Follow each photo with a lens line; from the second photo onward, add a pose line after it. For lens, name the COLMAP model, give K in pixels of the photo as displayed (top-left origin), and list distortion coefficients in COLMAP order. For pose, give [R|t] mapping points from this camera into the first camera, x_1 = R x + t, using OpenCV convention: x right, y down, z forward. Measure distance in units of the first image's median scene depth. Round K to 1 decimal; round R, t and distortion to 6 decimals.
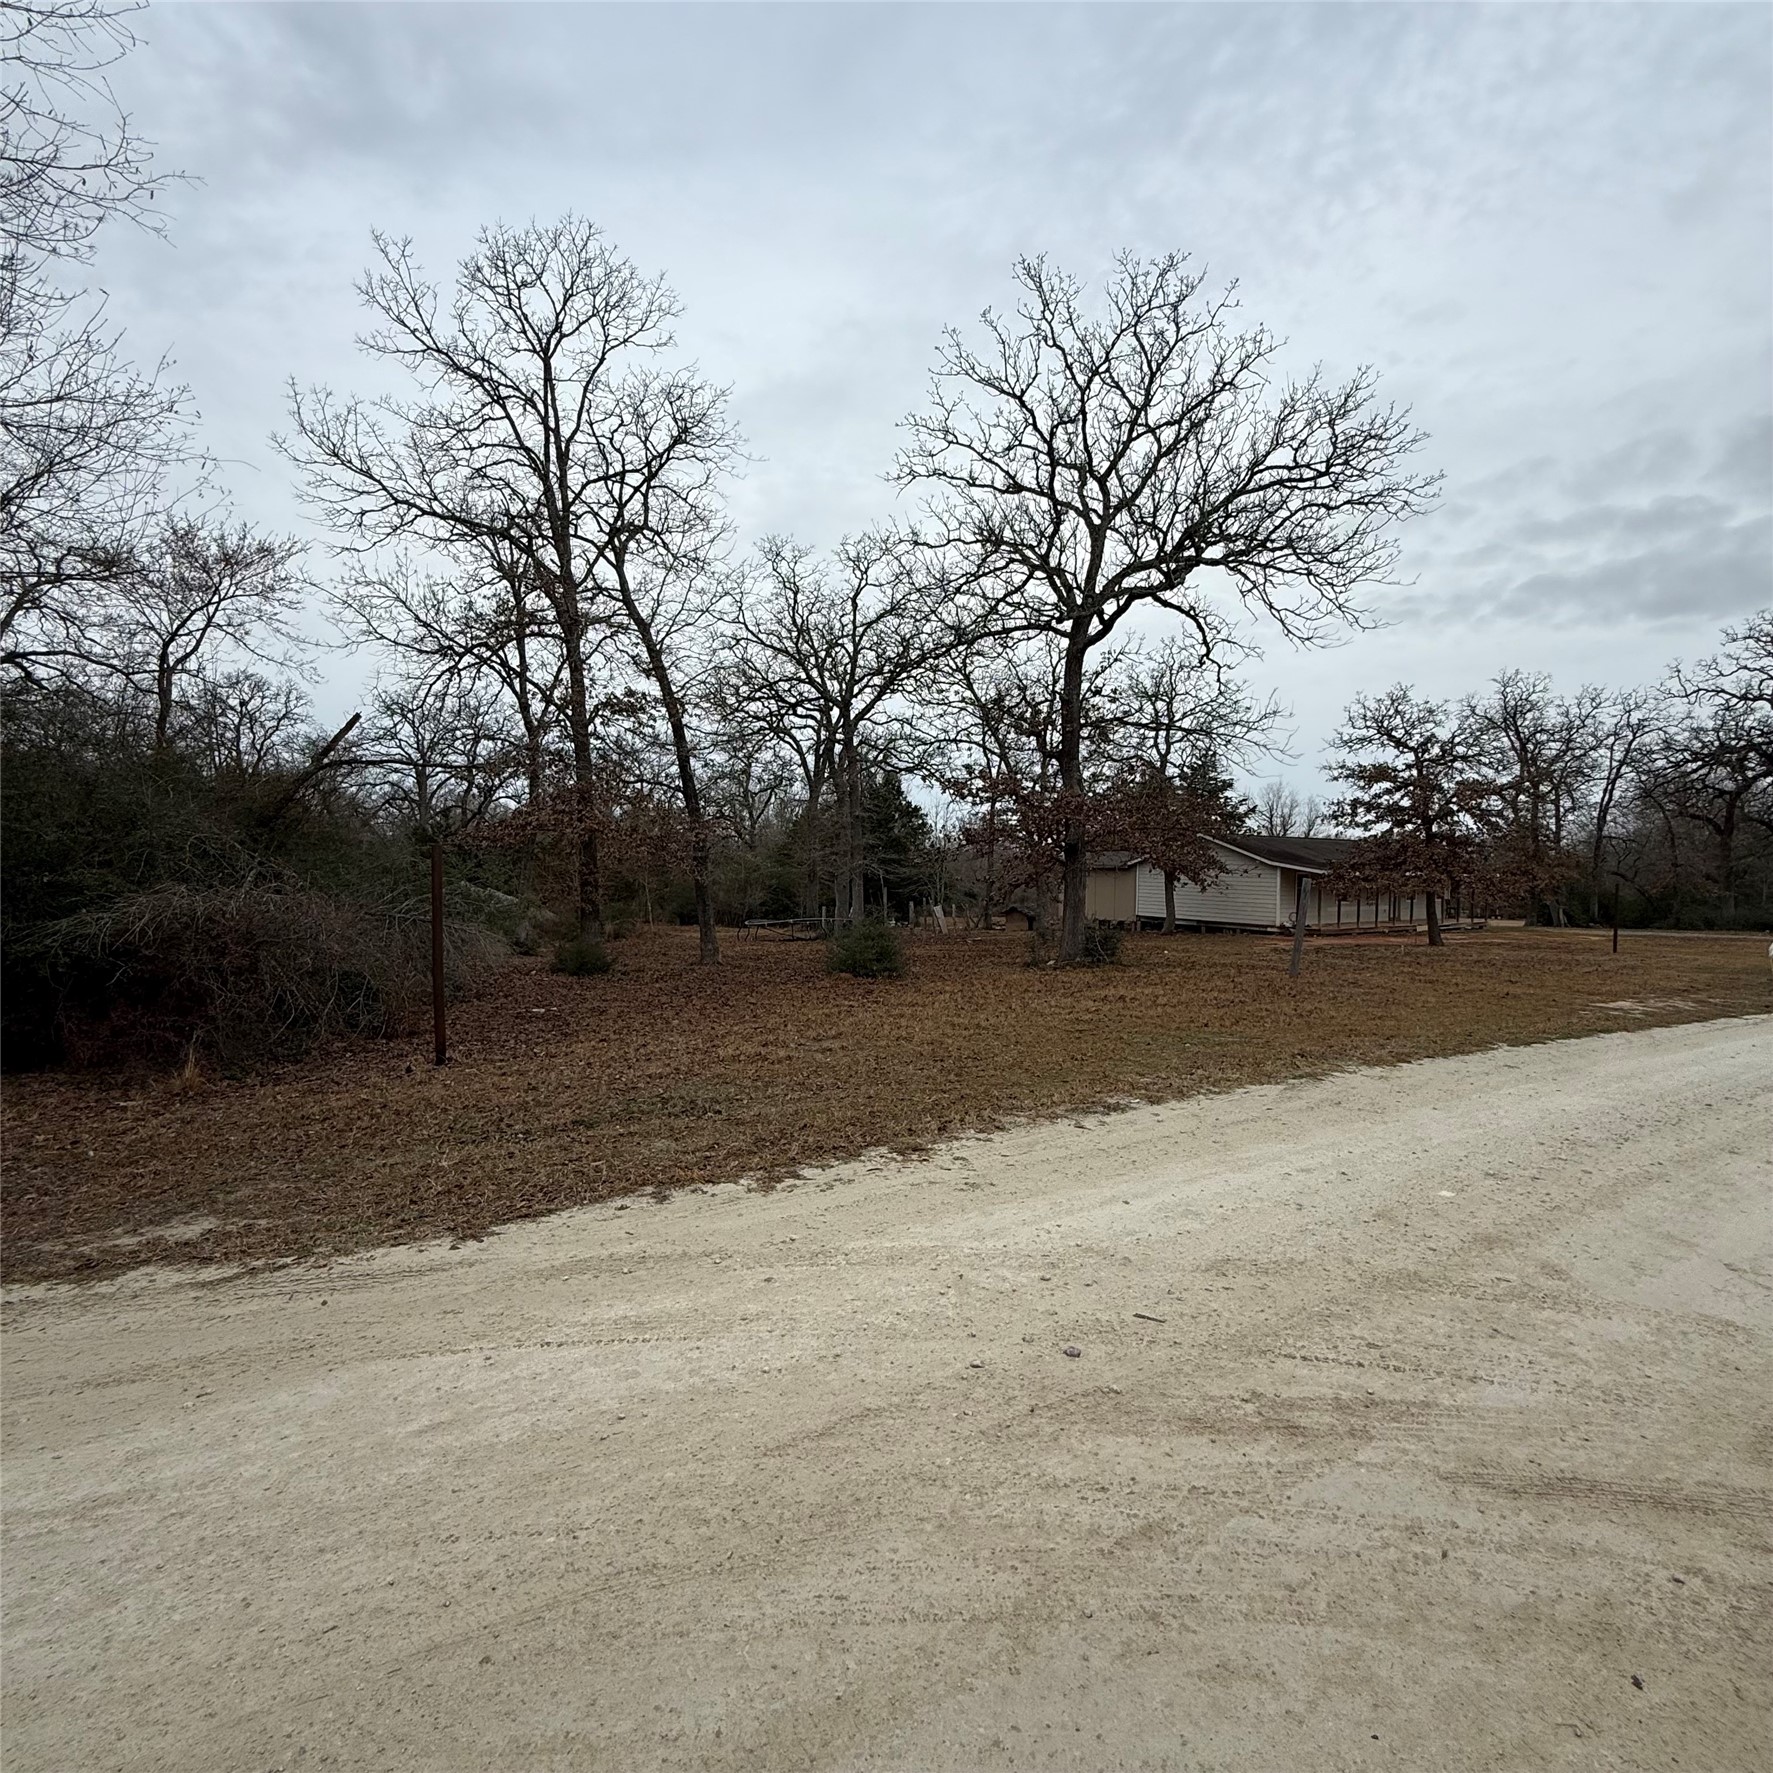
lens RADIAL K [[941.5, 0, 885.4], [0, 941.5, 879.7], [0, 0, 1]] dist [0.001279, -0.000533]
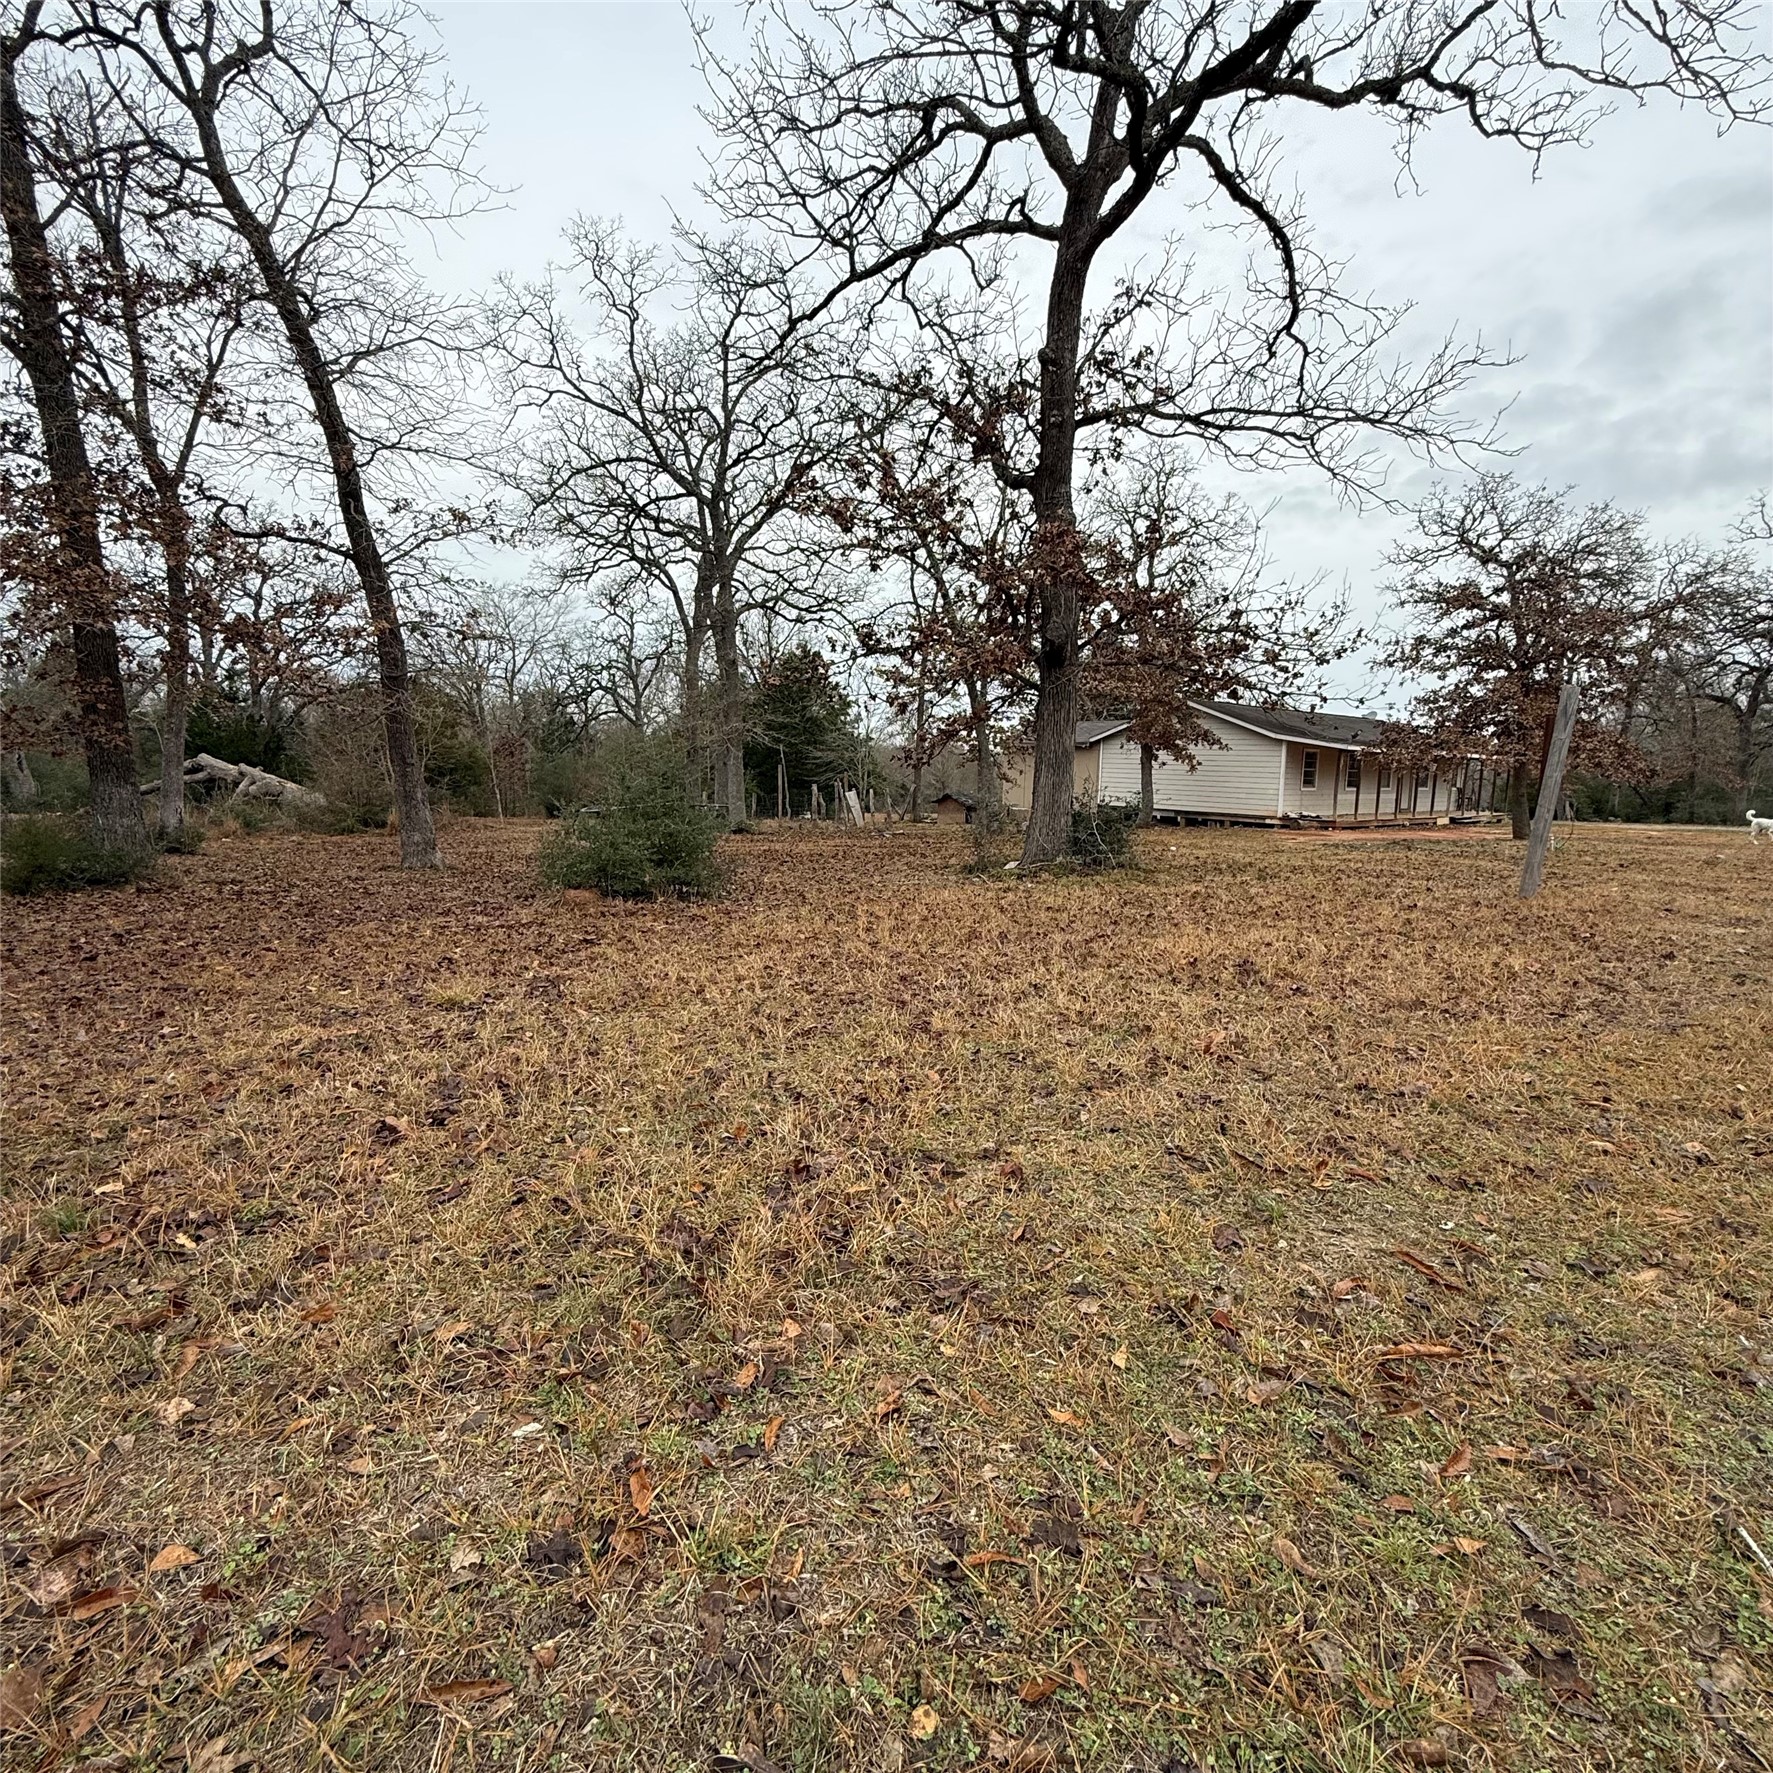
lens RADIAL K [[941.5, 0, 885.4], [0, 941.5, 879.7], [0, 0, 1]] dist [0.001279, -0.000533]
pose [[0.997634, -0.002187, 0.068715, 0.036798], [-0.005069, 0.994434, 0.105243, 0.022511], [-0.068563, -0.105342, 0.992070, 0.262213]]
